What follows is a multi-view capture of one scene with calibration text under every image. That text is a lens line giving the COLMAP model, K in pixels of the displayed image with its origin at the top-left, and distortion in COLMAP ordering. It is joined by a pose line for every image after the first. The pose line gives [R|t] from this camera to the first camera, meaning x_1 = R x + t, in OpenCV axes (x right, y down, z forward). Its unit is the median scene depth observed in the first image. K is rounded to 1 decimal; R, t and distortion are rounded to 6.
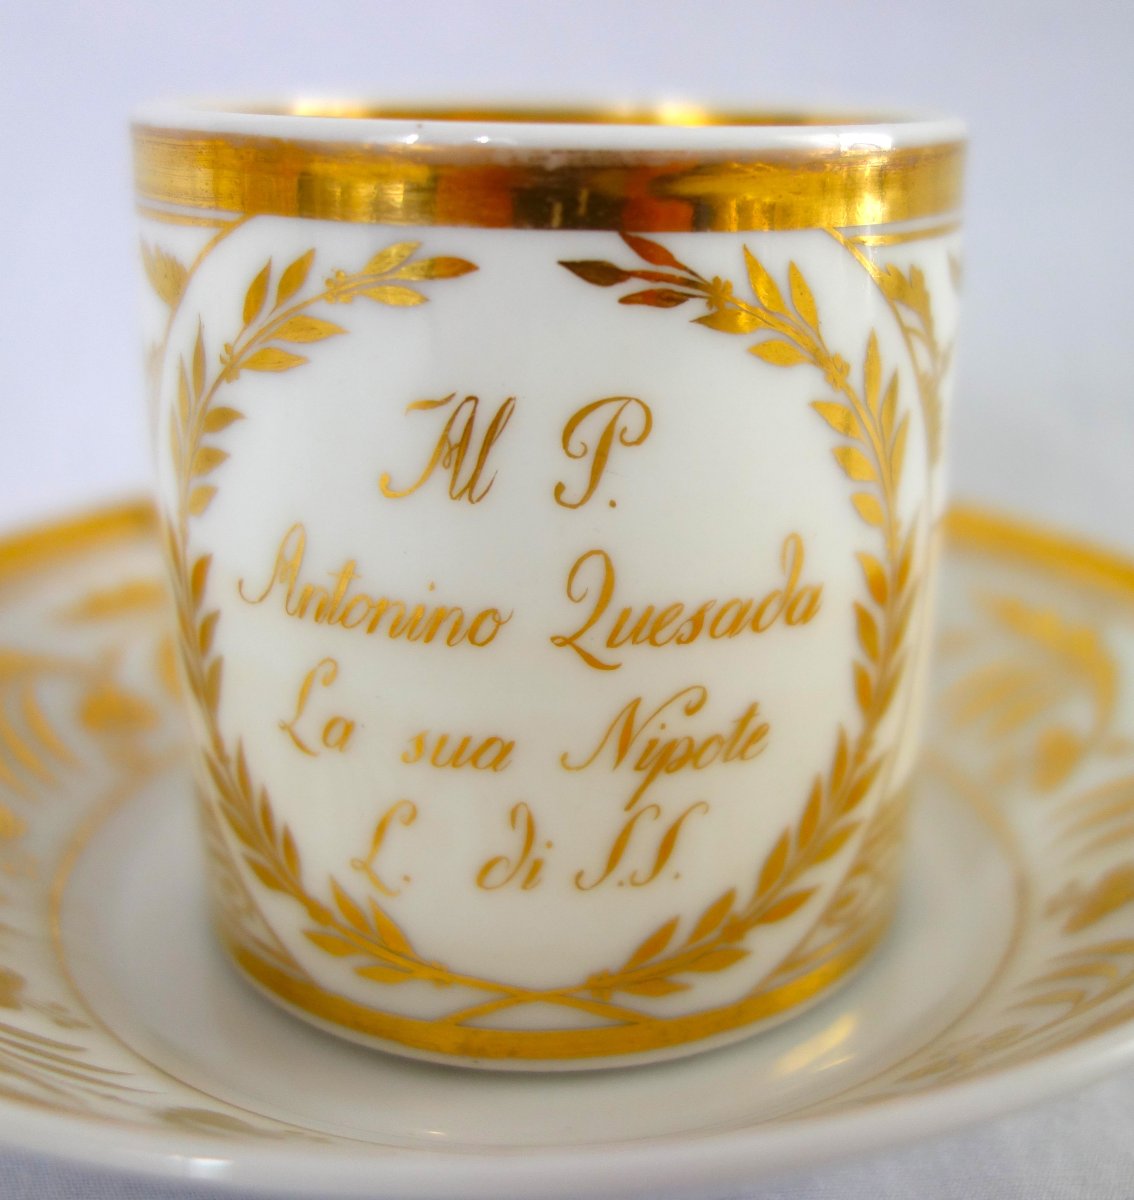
lens RADIAL K [[1432.6, 0, 567.0], [0, 1432.6, 600.0], [0, 0, 1]] dist [0.013051, 0.027796]
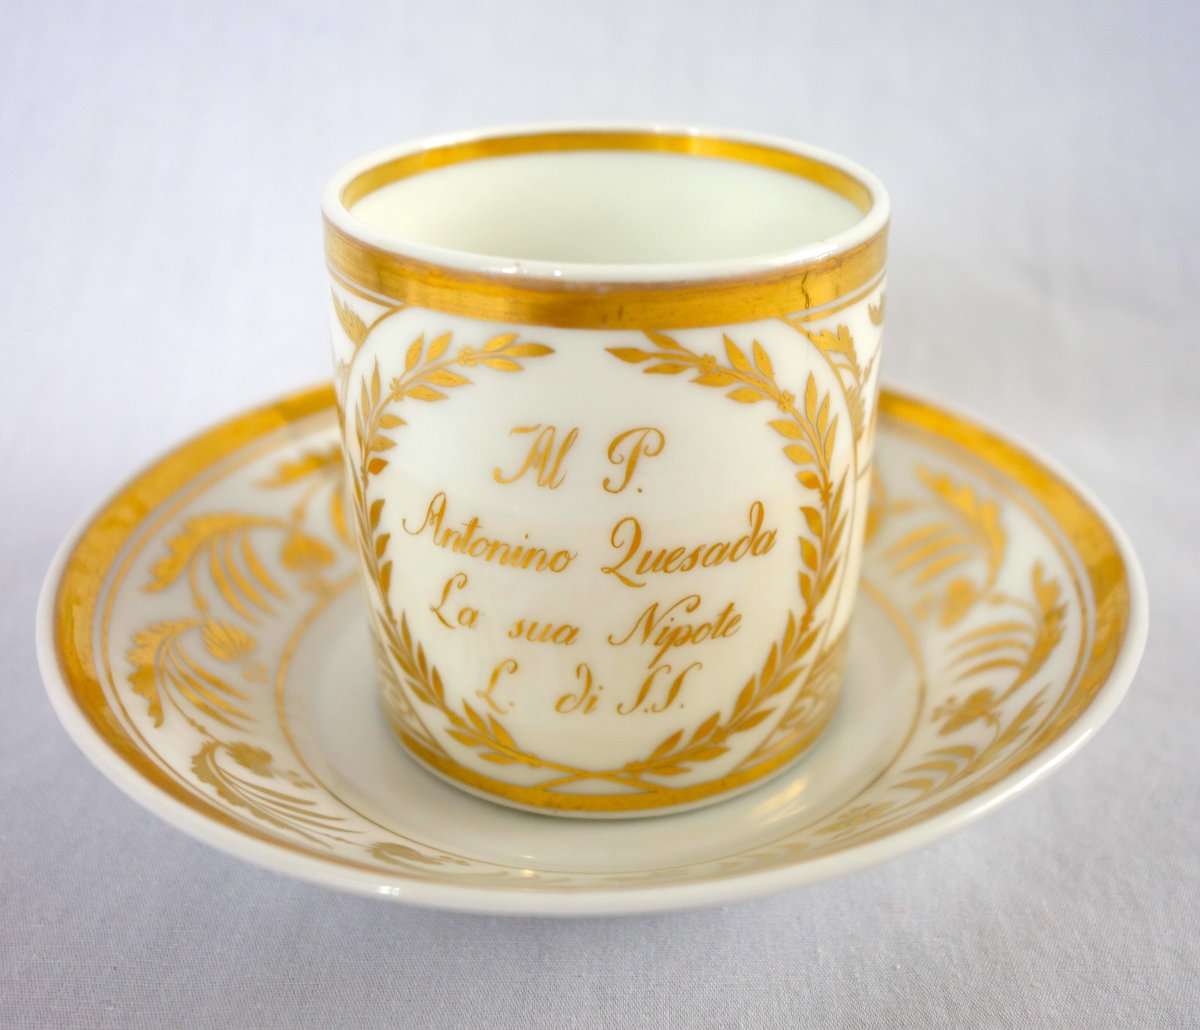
lens RADIAL K [[1274.9, 0, 600.0], [0, 1274.9, 515.0], [0, 0, 1]] dist [-0.004805, -0.001541]
pose [[0.999388, 0.008527, -0.033911, 0.033024], [-0.003327, 0.988596, 0.150553, -0.232951], [0.034808, -0.150348, 0.988020, -0.371079]]
